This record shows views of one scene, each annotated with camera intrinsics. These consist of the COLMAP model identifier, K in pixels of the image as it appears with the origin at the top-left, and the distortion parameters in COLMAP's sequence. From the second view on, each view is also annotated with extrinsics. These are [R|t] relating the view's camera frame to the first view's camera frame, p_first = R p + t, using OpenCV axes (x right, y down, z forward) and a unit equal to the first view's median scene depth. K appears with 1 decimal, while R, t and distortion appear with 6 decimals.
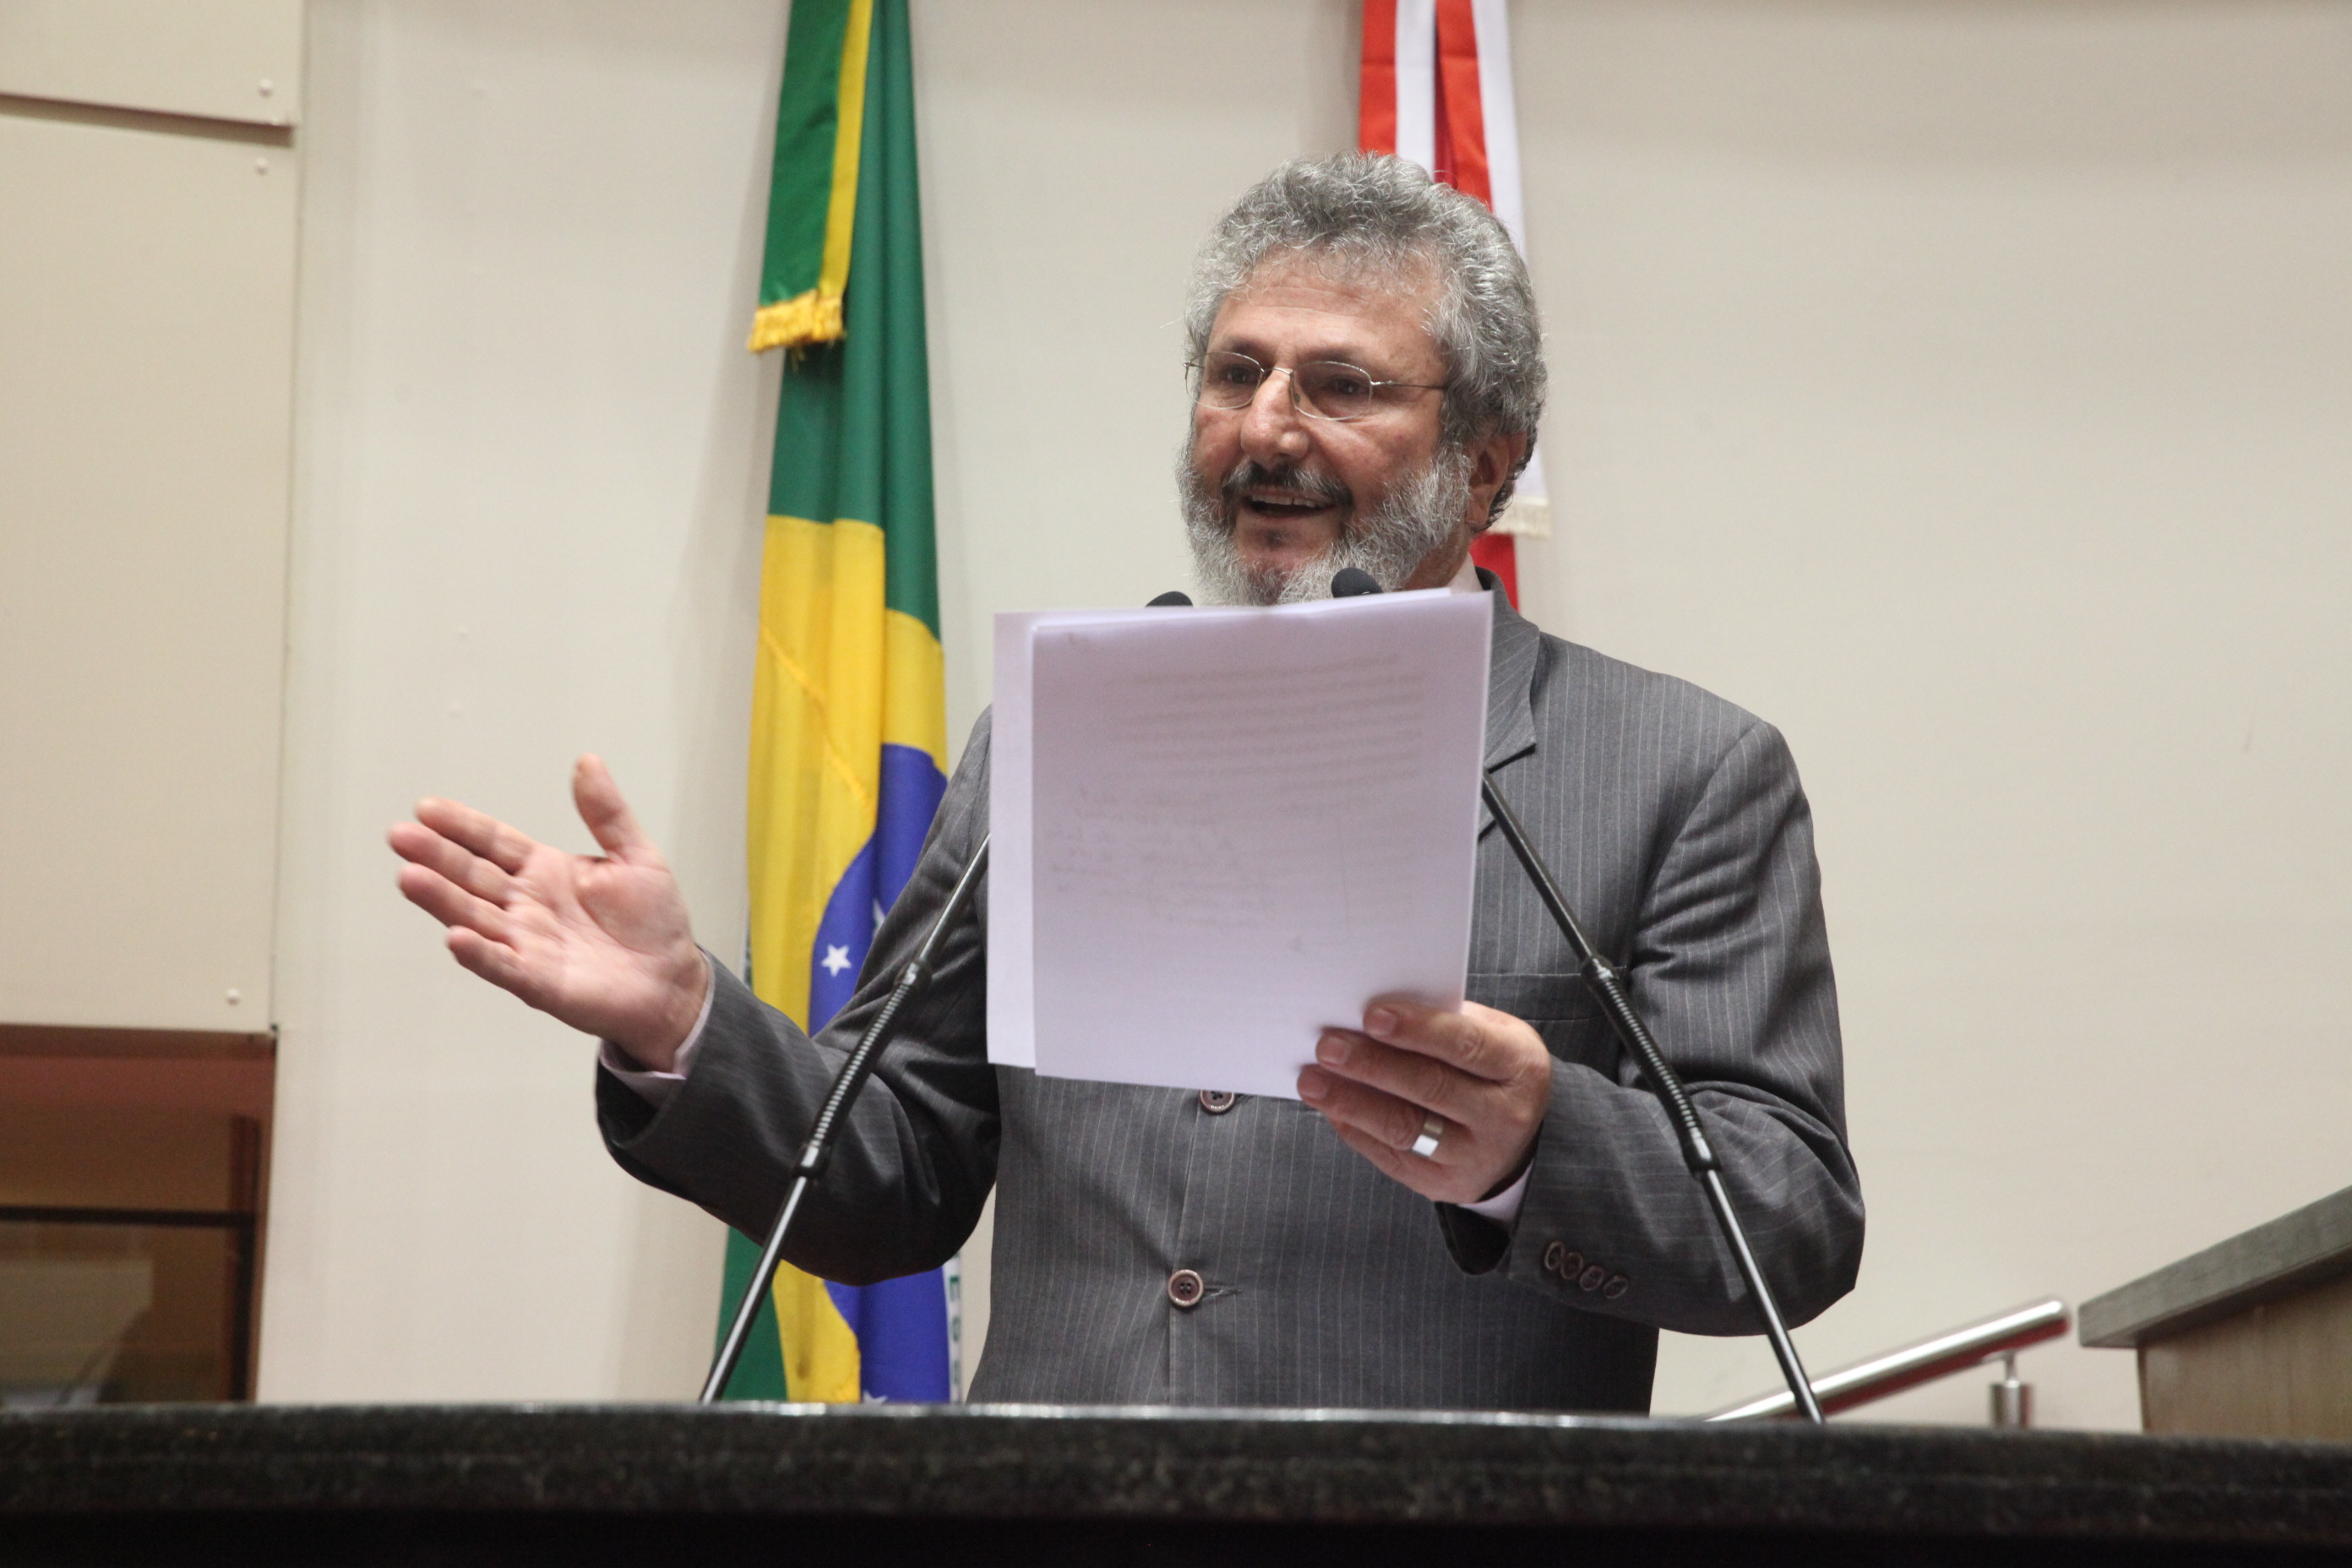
lens RADIAL K [[4968.2, 0, 1176.0], [0, 4968.2, 784.0], [0, 0, 1]] dist [0.274946, -0.339112]
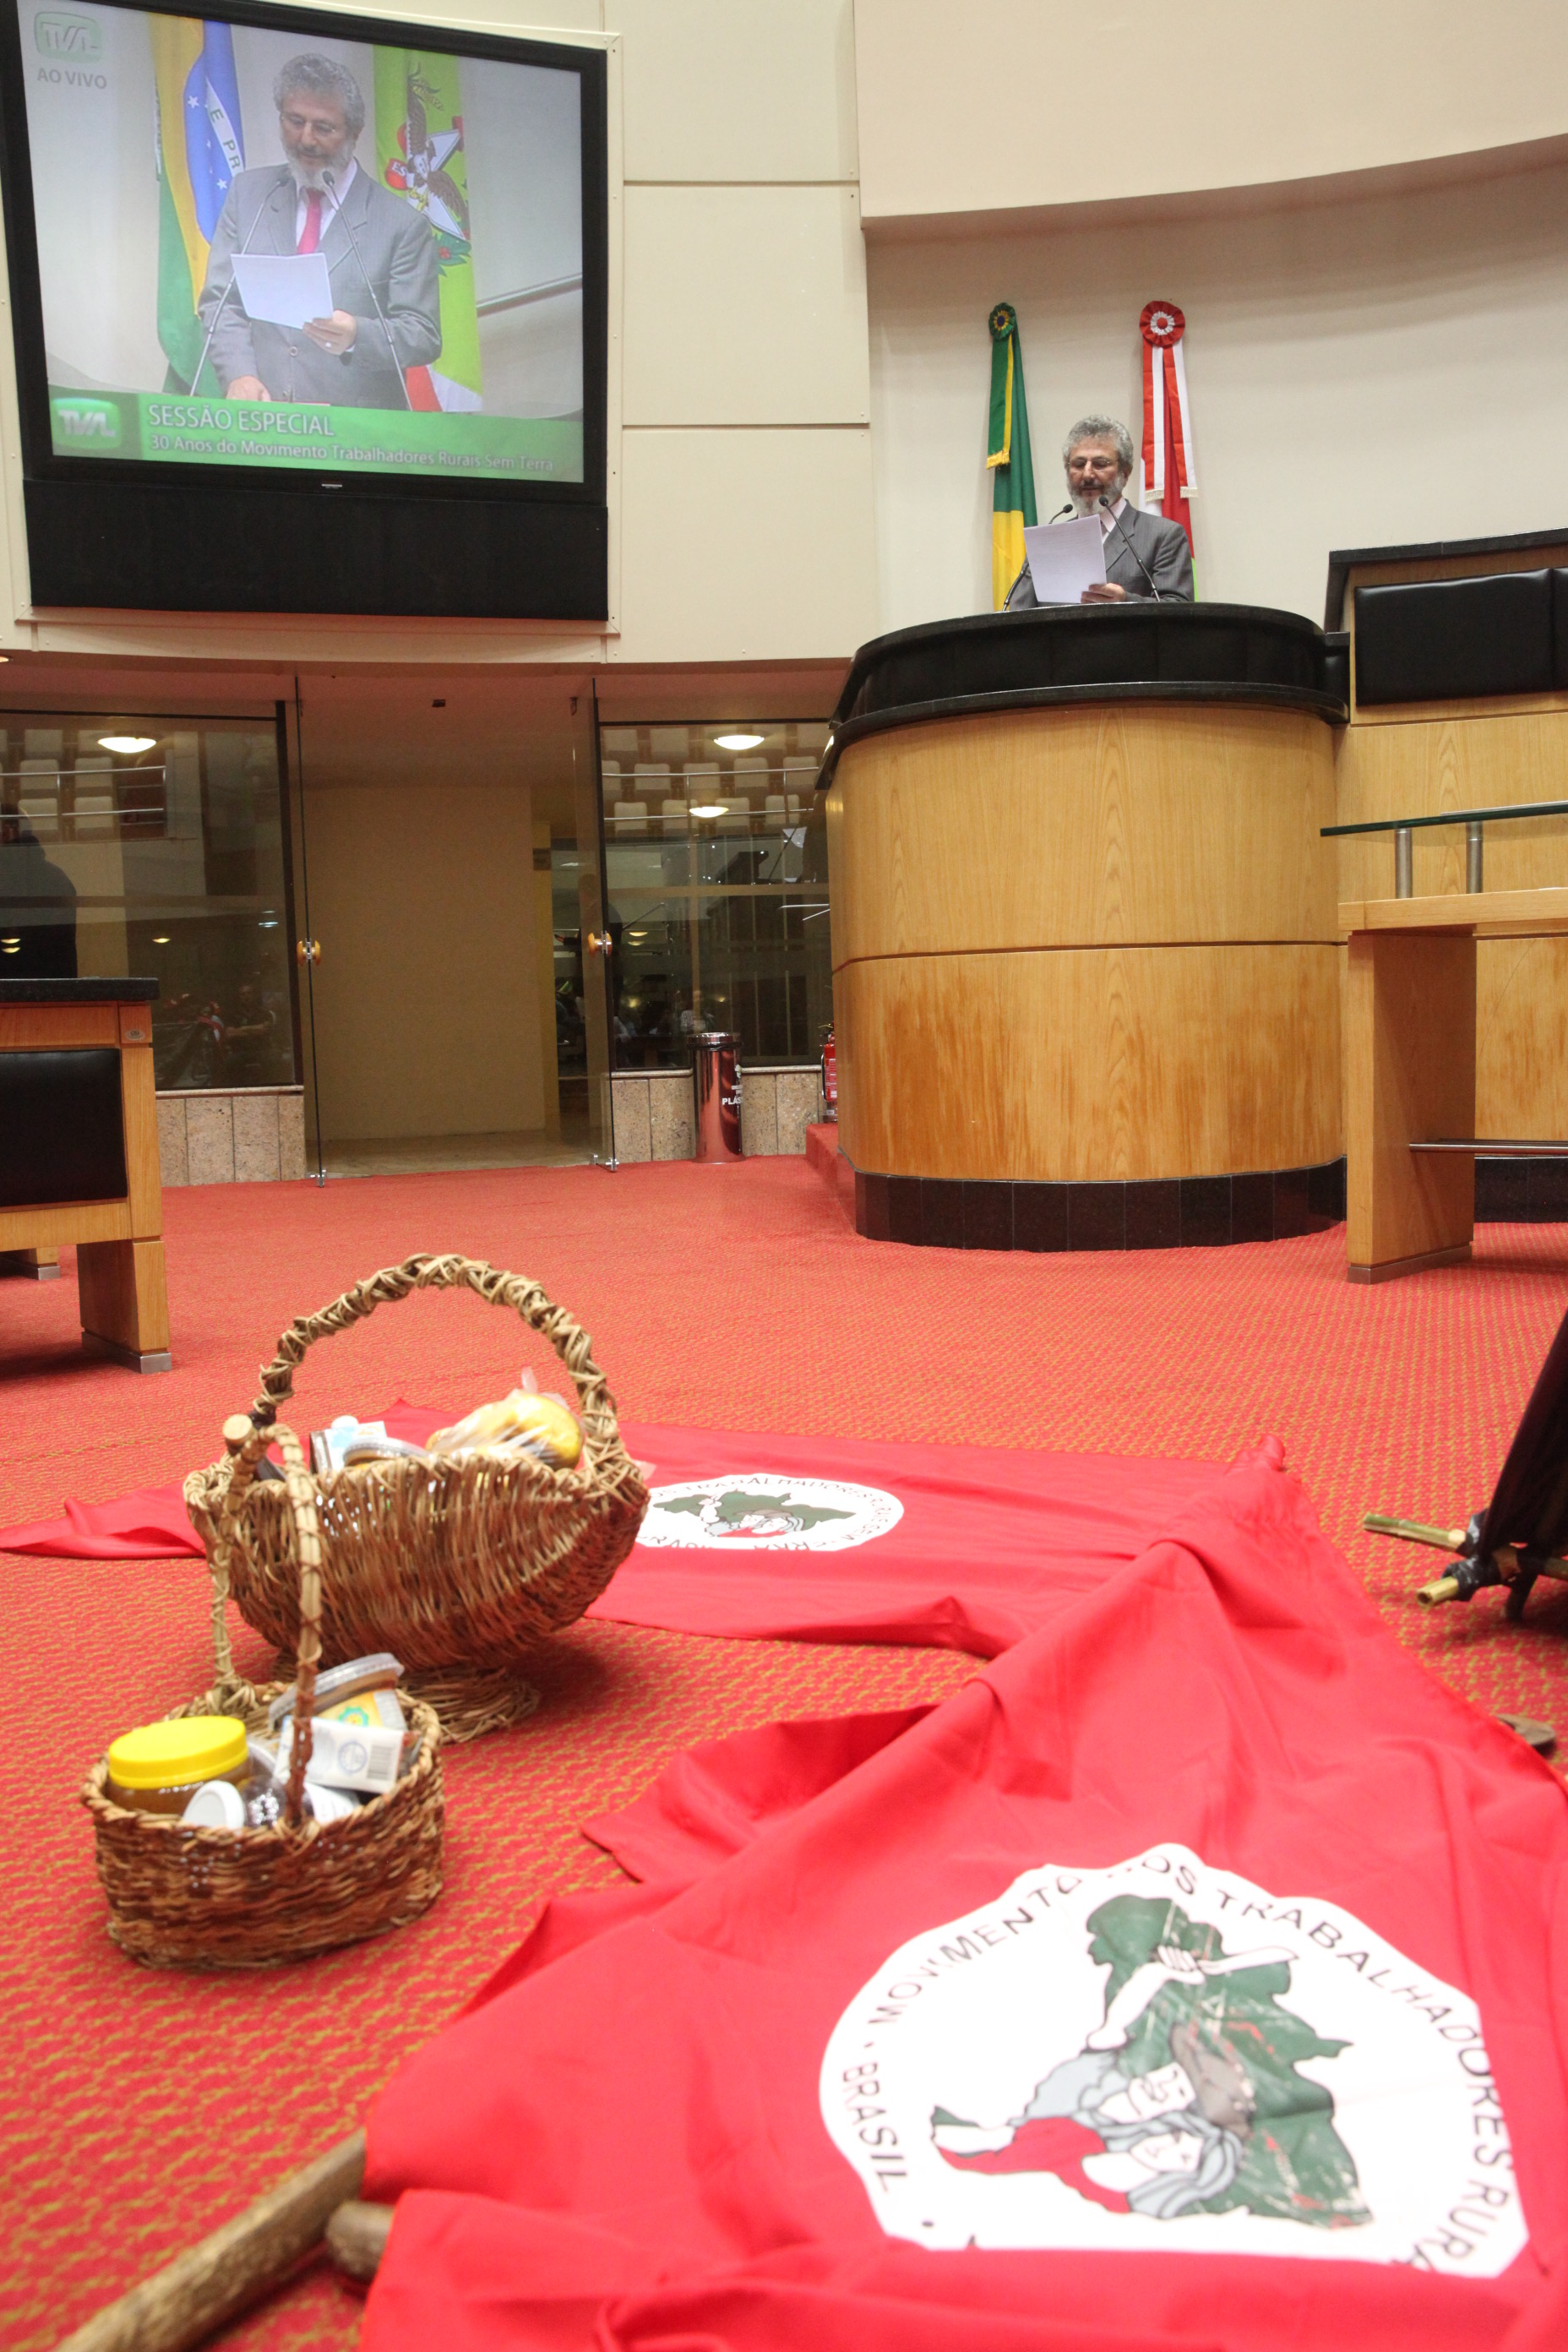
lens RADIAL K [[1896.6, 0, 784.0], [0, 1896.6, 1176.0], [0, 0, 1]] dist [-0.054440, 0.002731]
pose [[0.976126, -0.031097, -0.214969, 0.106735], [0.087892, 0.961602, 0.259995, 0.087827], [0.198629, -0.272682, 0.941377, -1.021583]]
